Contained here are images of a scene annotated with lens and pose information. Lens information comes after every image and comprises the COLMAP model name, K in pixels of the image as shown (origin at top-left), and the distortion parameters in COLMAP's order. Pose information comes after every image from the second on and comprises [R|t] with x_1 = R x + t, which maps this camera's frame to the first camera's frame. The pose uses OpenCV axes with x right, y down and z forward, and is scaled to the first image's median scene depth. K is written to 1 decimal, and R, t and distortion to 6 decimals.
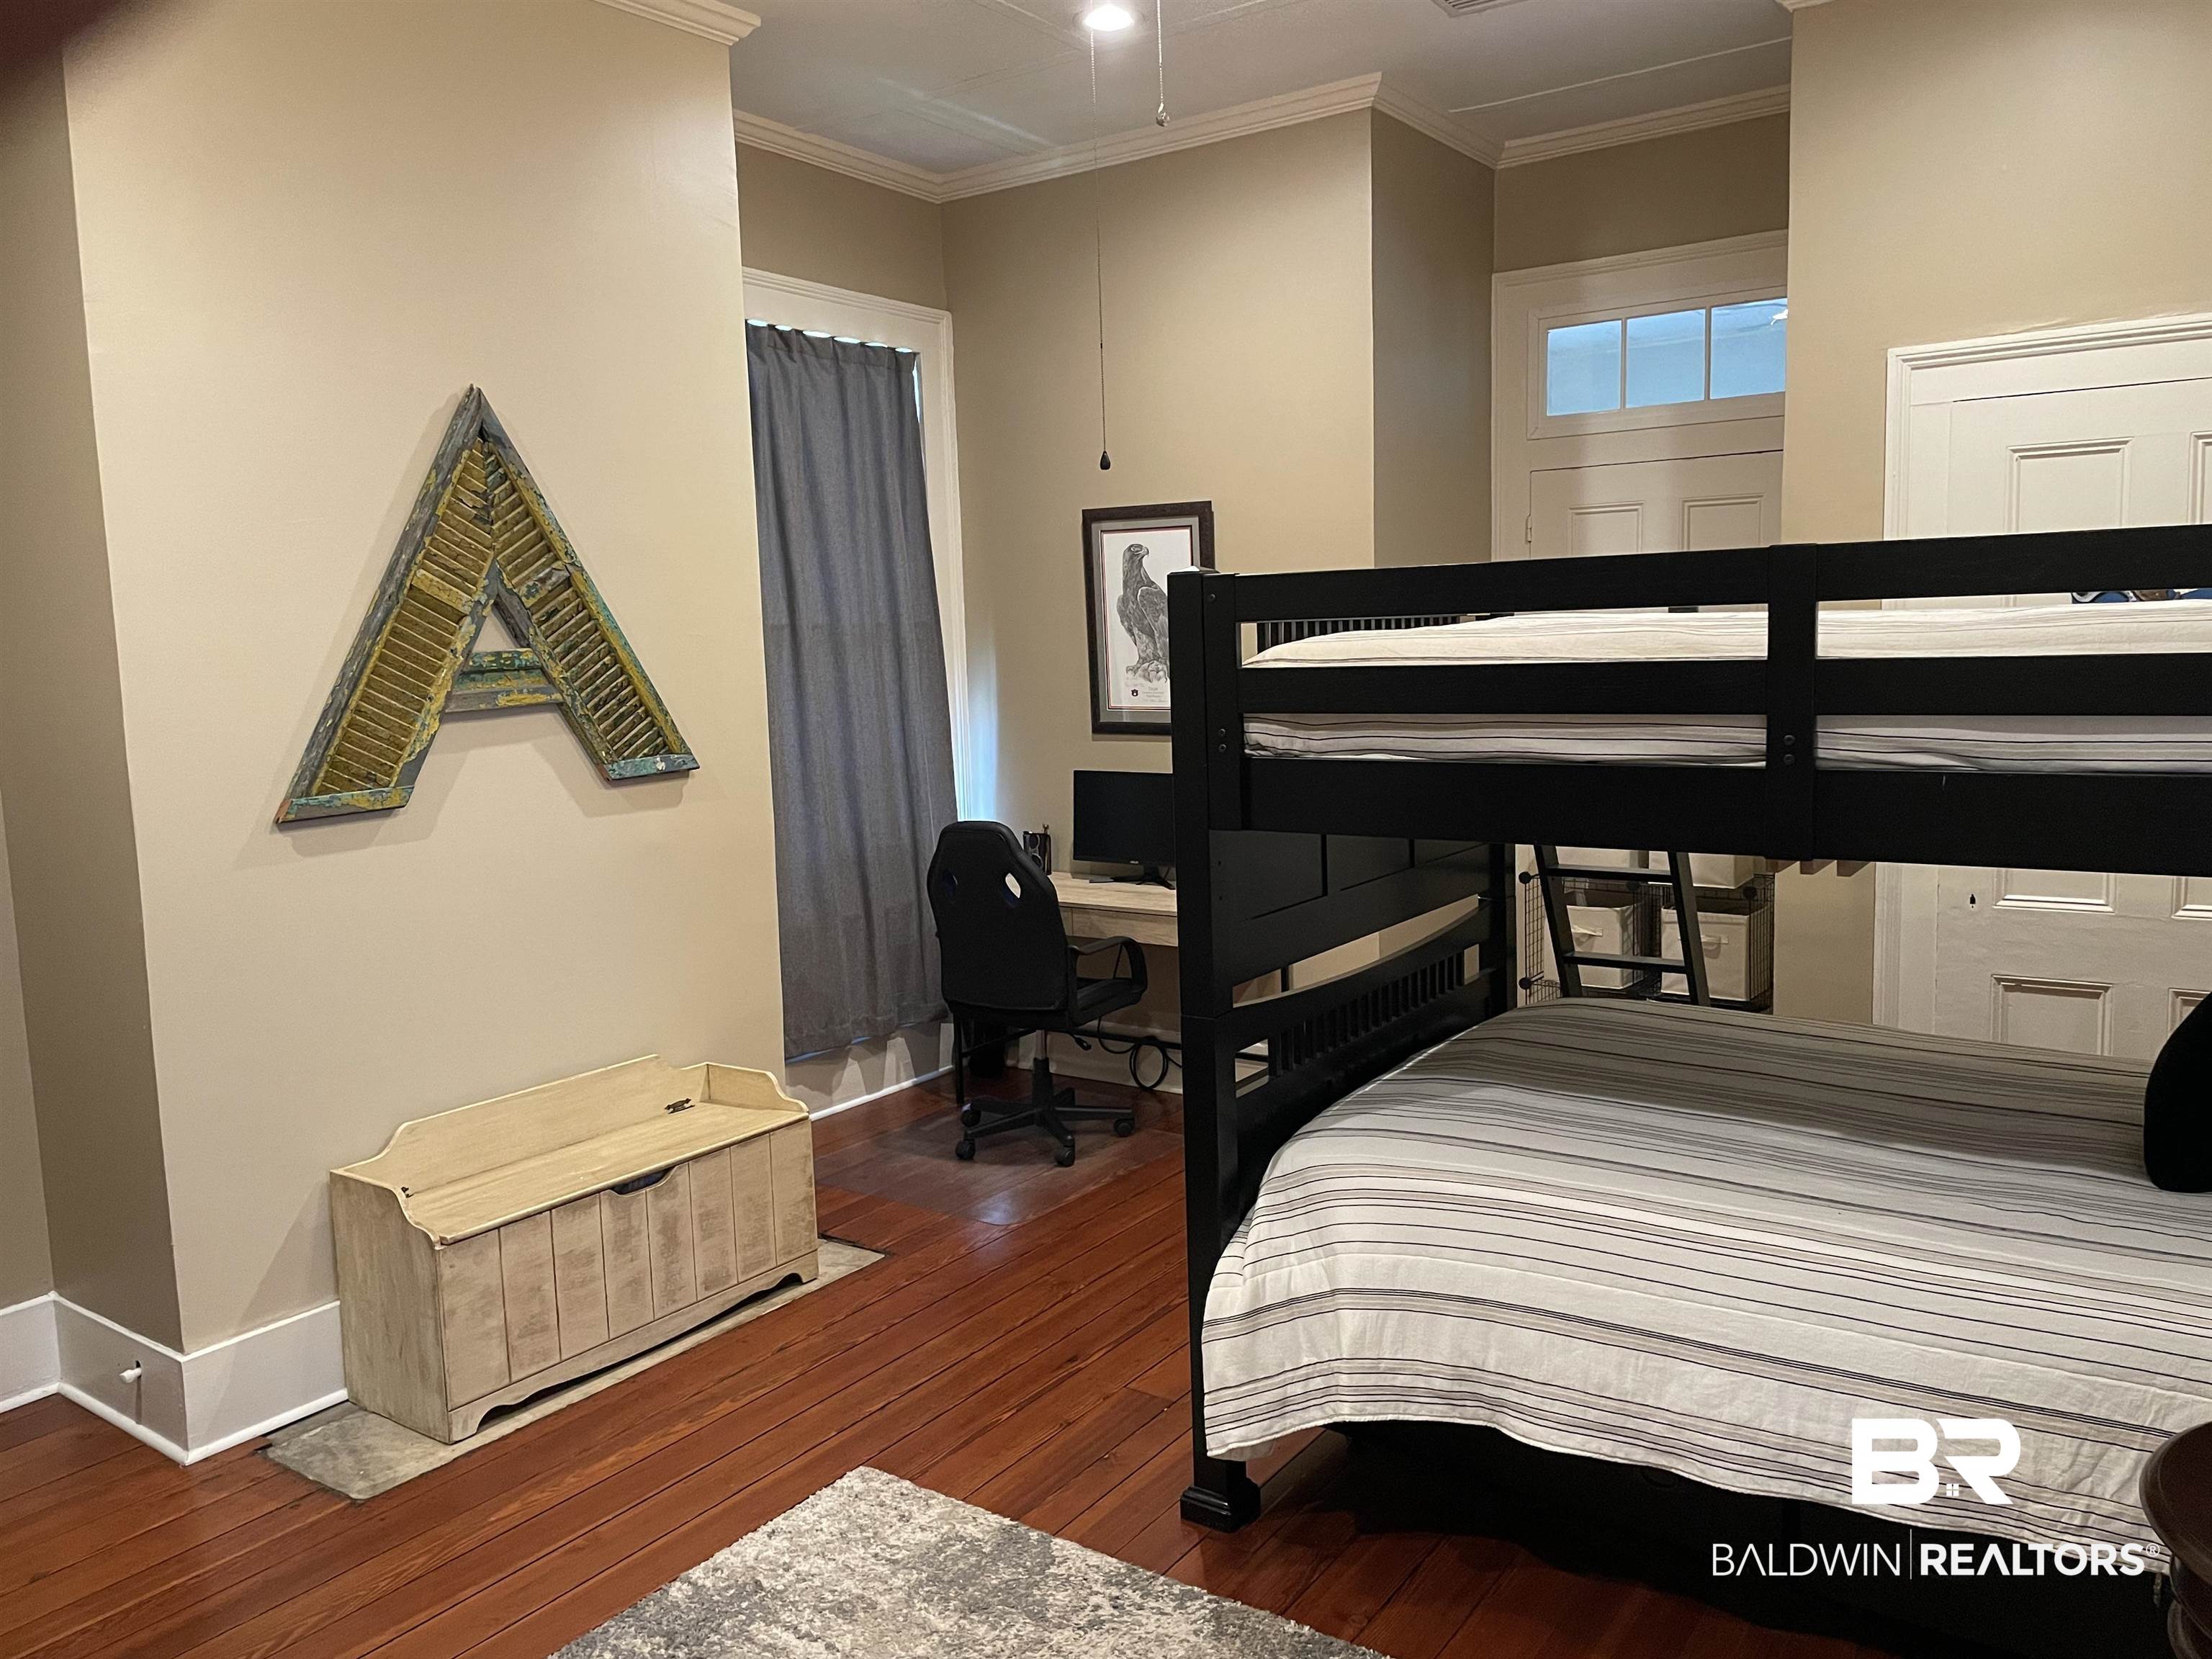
lens RADIAL K [[1676.0, 0, 1120.6], [0, 1676.0, 814.6], [0, 0, 1]] dist [0.101538, -0.139346]
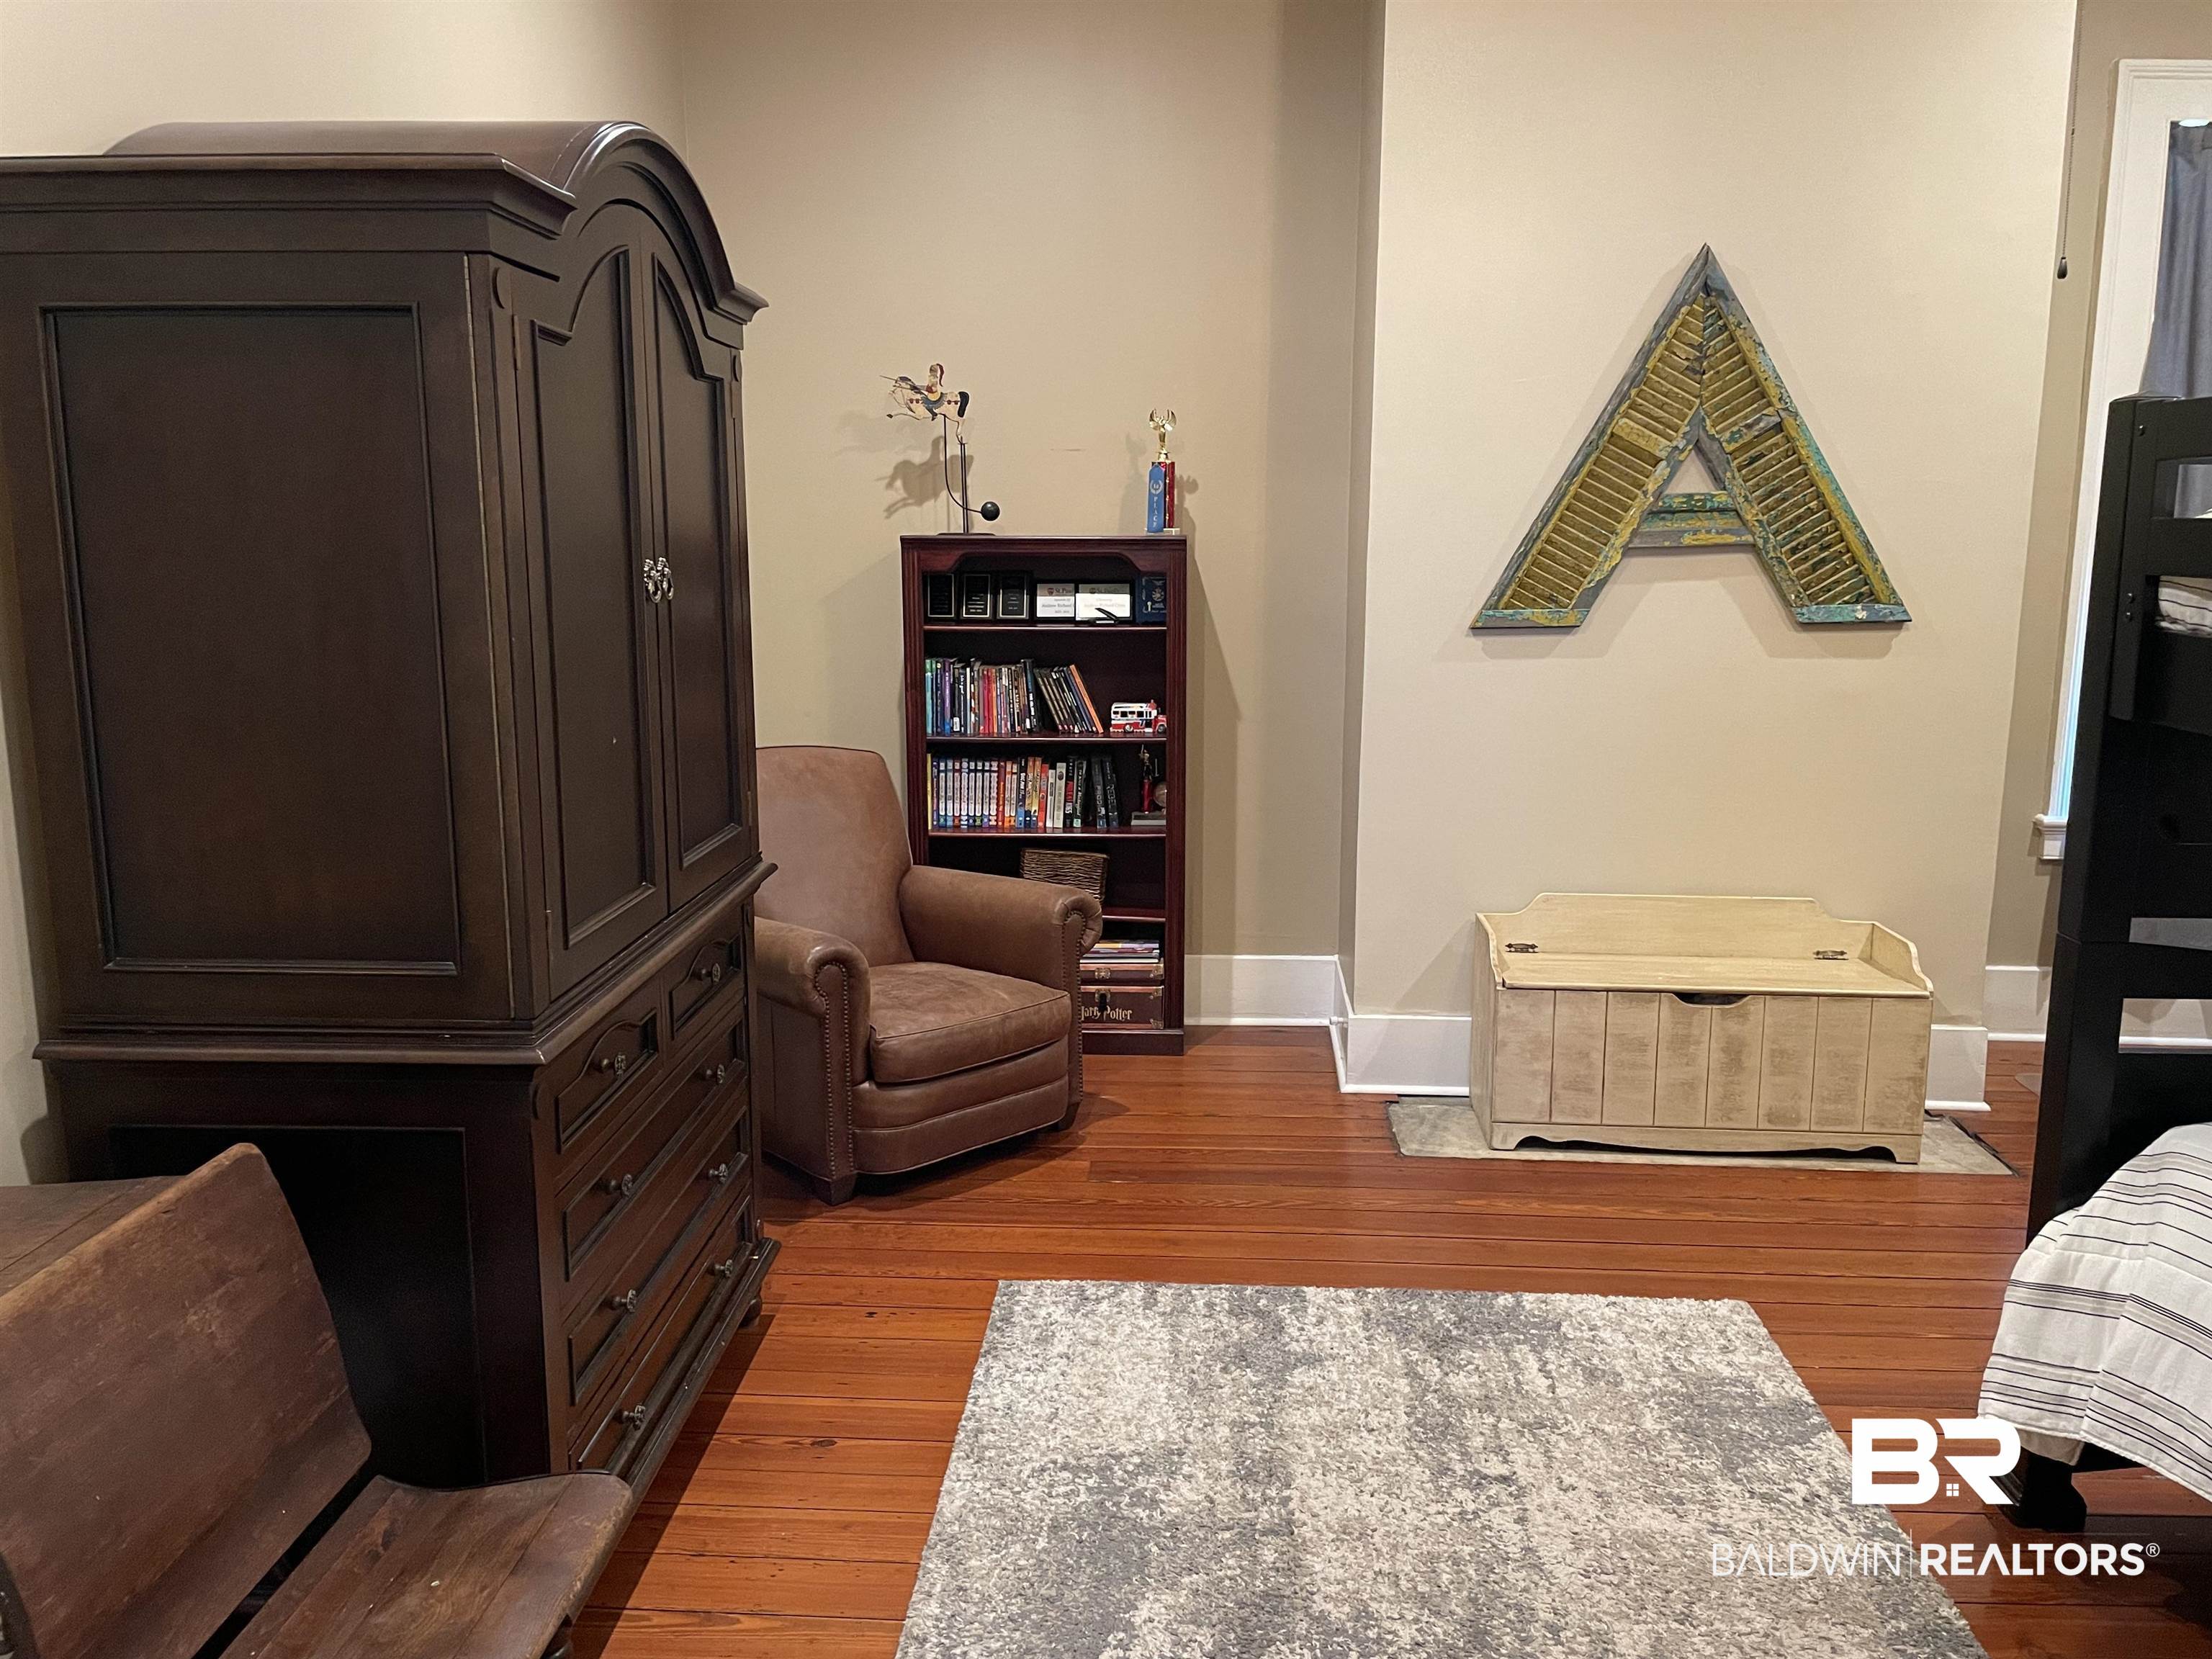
lens RADIAL K [[1676.0, 0, 1120.6], [0, 1676.0, 814.6], [0, 0, 1]] dist [0.101538, -0.139346]
pose [[0.528667, 0.179220, -0.829693, 0.359313], [-0.113495, 0.983604, 0.140149, -0.004114], [0.841207, 0.020074, 0.540340, 0.100866]]
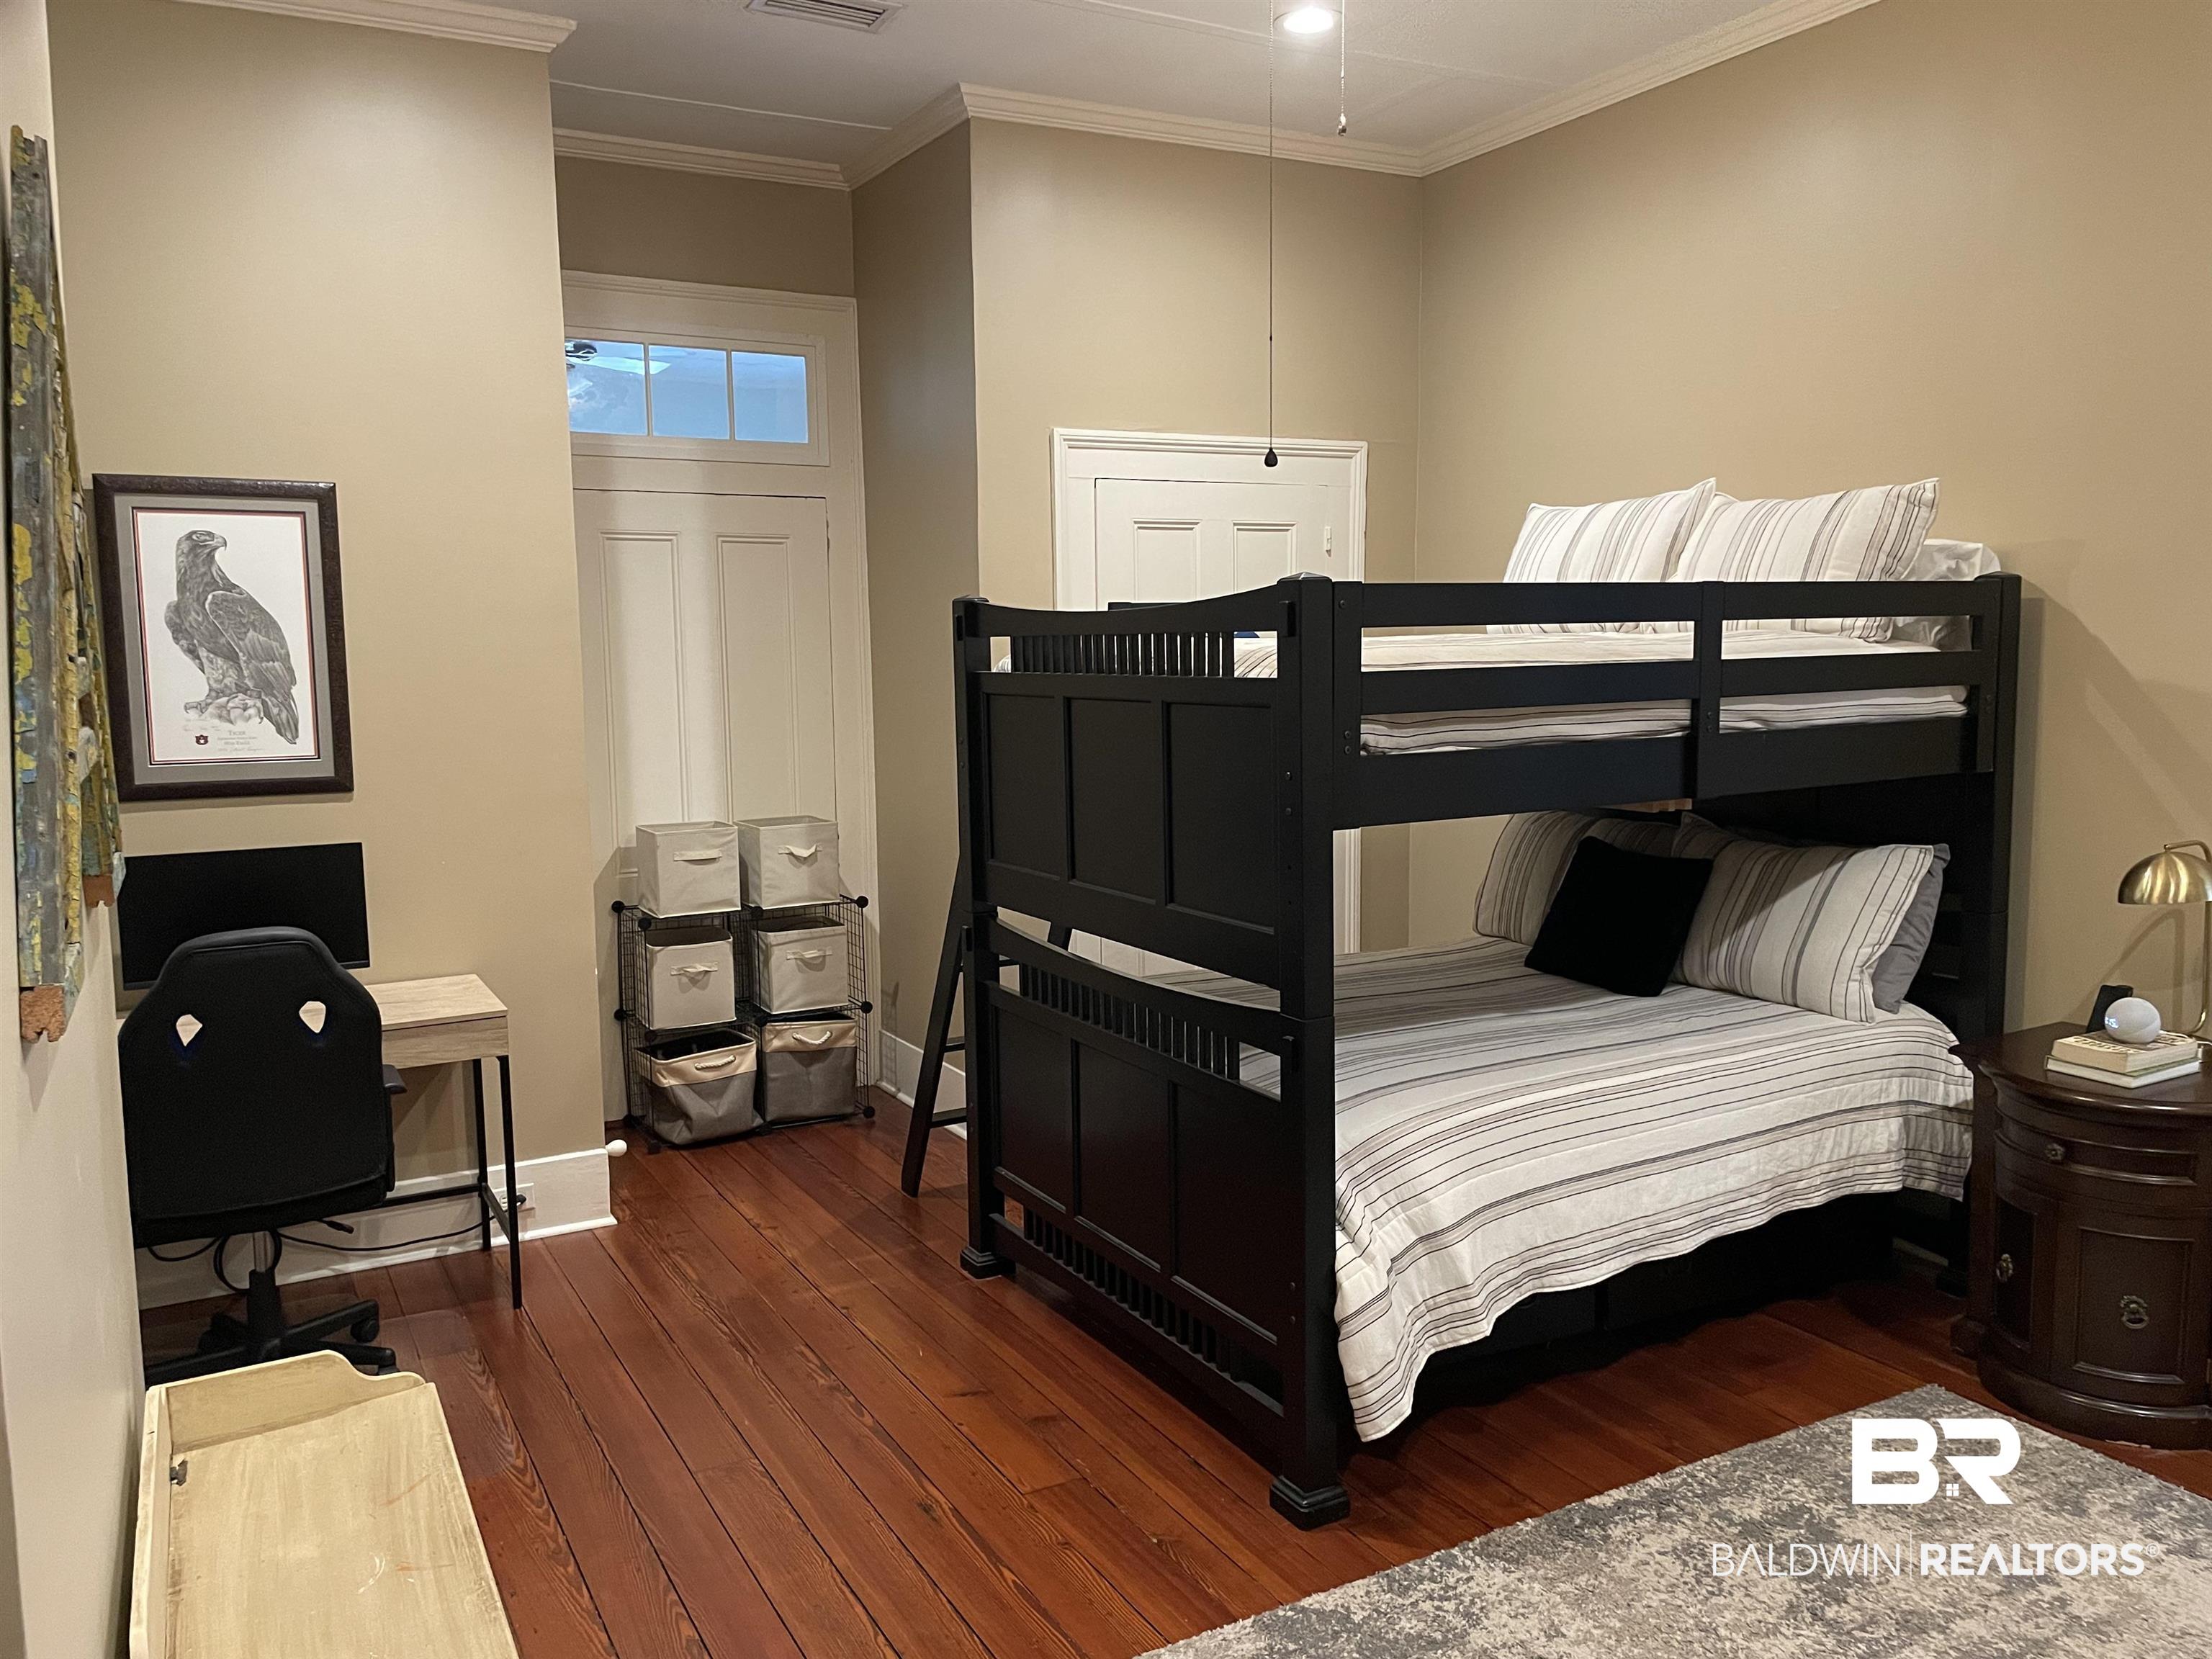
lens RADIAL K [[1676.0, 0, 1120.6], [0, 1676.0, 814.6], [0, 0, 1]] dist [0.101538, -0.139346]
pose [[0.435308, -0.071877, 0.897408, -0.650300], [0.103260, 0.994216, 0.029543, -0.031100], [-0.894340, 0.079806, 0.440212, 0.469043]]
